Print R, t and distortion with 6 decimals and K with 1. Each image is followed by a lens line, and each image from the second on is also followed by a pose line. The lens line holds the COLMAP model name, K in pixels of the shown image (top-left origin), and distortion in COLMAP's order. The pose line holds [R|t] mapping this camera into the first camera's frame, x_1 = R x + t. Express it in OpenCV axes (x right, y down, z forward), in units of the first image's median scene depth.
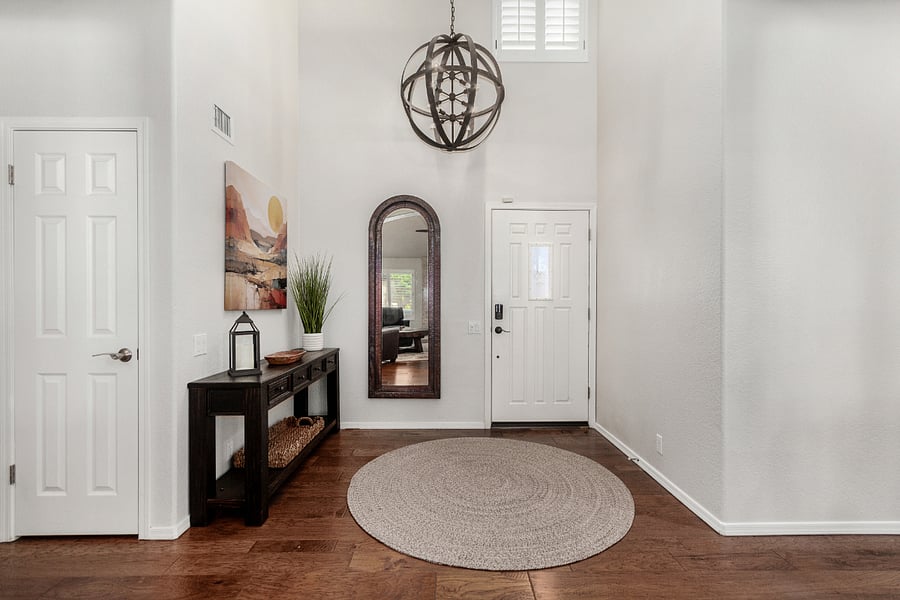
lens RADIAL K [[415.3, 0, 450.6], [0, 415.3, 301.4], [0, 0, 1]] dist [0.006291, -0.000621]
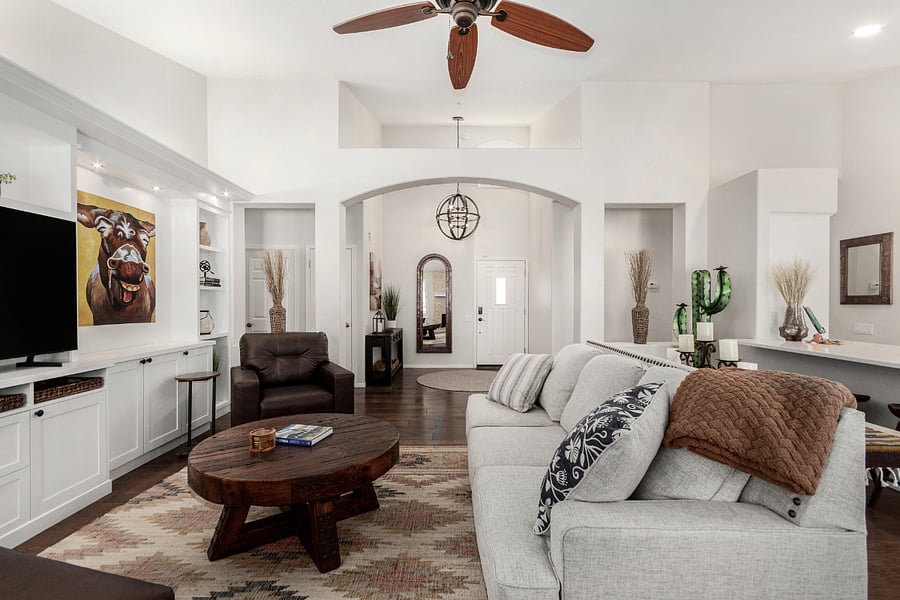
lens RADIAL K [[415.3, 0, 447.9], [0, 415.3, 301.3], [0, 0, 1]] dist [0.006291, -0.000621]
pose [[0.999901, -0.000477, -0.014093, -0.014773], [0.000481, 1.000000, 0.000272, -0.022236], [0.014093, -0.000279, 0.999901, -1.077954]]
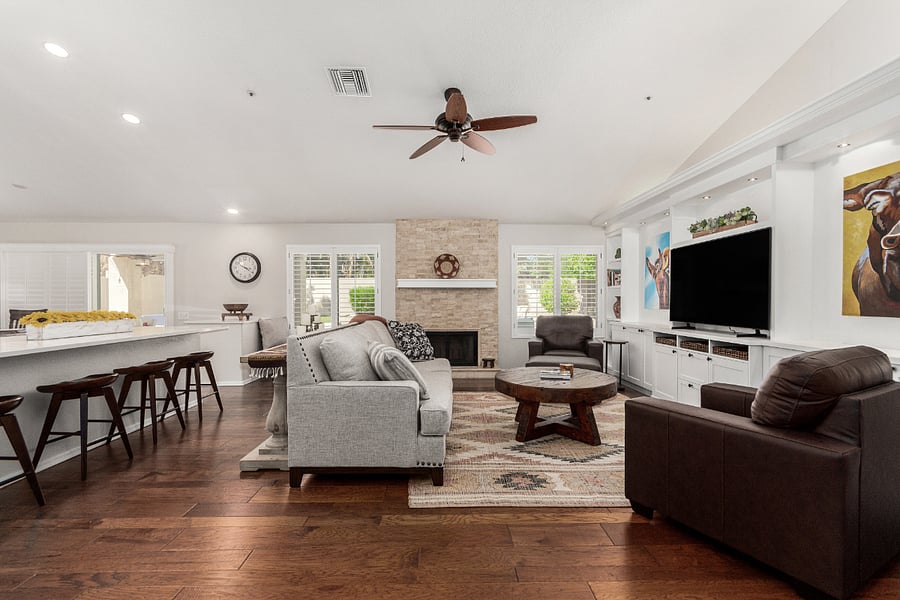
lens RADIAL K [[415.3, 0, 453.1], [0, 415.3, 302.6], [0, 0, 1]] dist [0.006291, -0.000621]
pose [[-0.999931, -0.003121, -0.011345, 0.016709], [-0.003195, 0.999974, 0.006516, -0.000789], [0.011324, 0.006552, -0.999914, 0.505124]]
